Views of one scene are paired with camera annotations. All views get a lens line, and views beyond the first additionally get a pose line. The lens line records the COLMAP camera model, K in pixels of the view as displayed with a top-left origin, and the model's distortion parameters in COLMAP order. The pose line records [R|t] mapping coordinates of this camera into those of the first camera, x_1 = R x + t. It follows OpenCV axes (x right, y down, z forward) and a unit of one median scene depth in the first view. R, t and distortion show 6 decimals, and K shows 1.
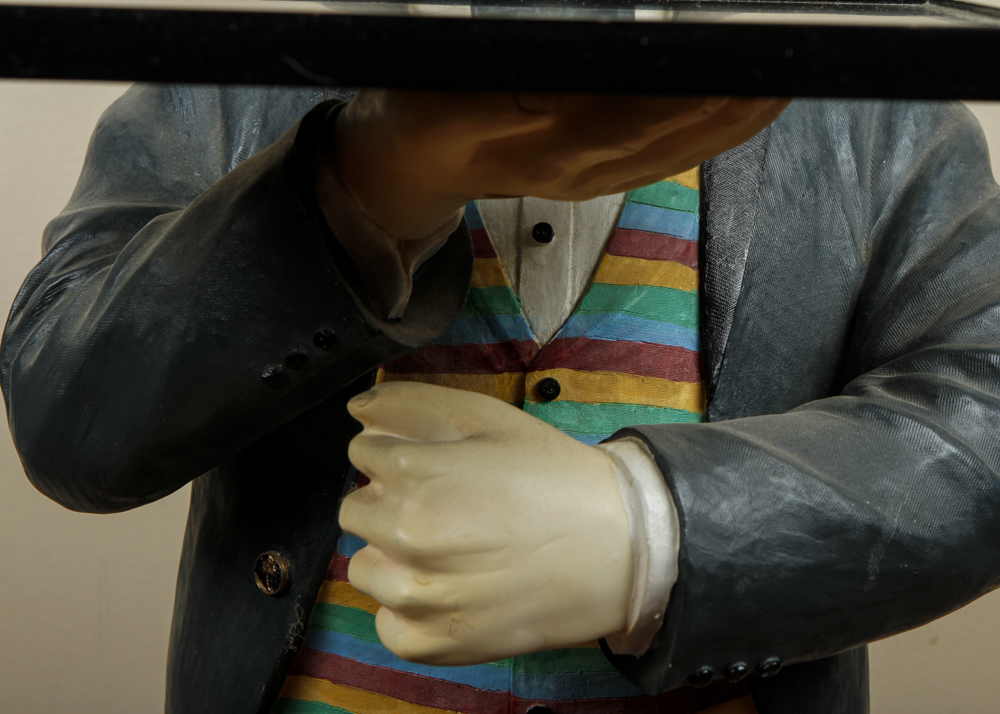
lens RADIAL K [[3168.0, 0, 505.5], [0, 3168.0, 355.4], [0, 0, 1]] dist [0.145942, 0.000000]
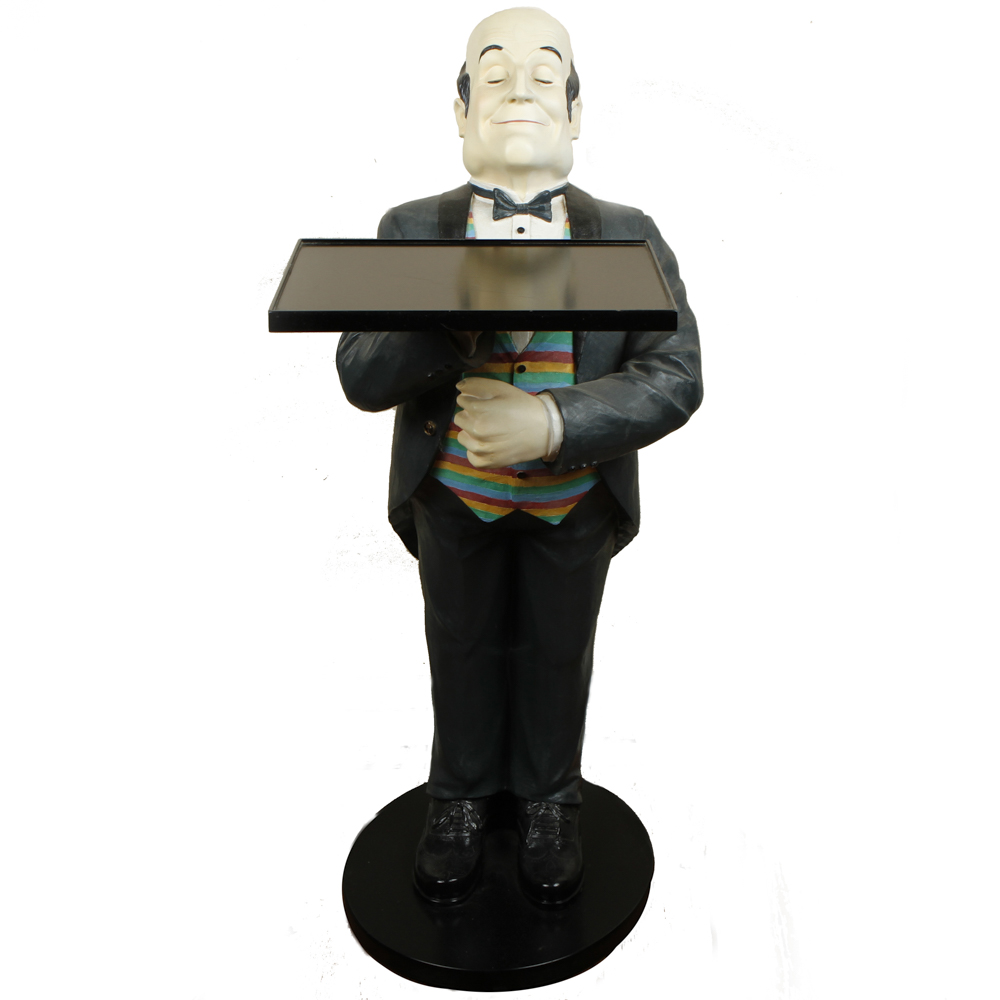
lens RADIAL K [[1717.7, 0, 498.3], [0, 1717.7, 501.0], [0, 0, 1]] dist [-0.183361, 0.000000]
pose [[0.999696, -0.019427, -0.015152, 0.014359], [0.021887, 0.982665, 0.184094, -0.176845], [0.011313, -0.184369, 0.982792, -0.650411]]
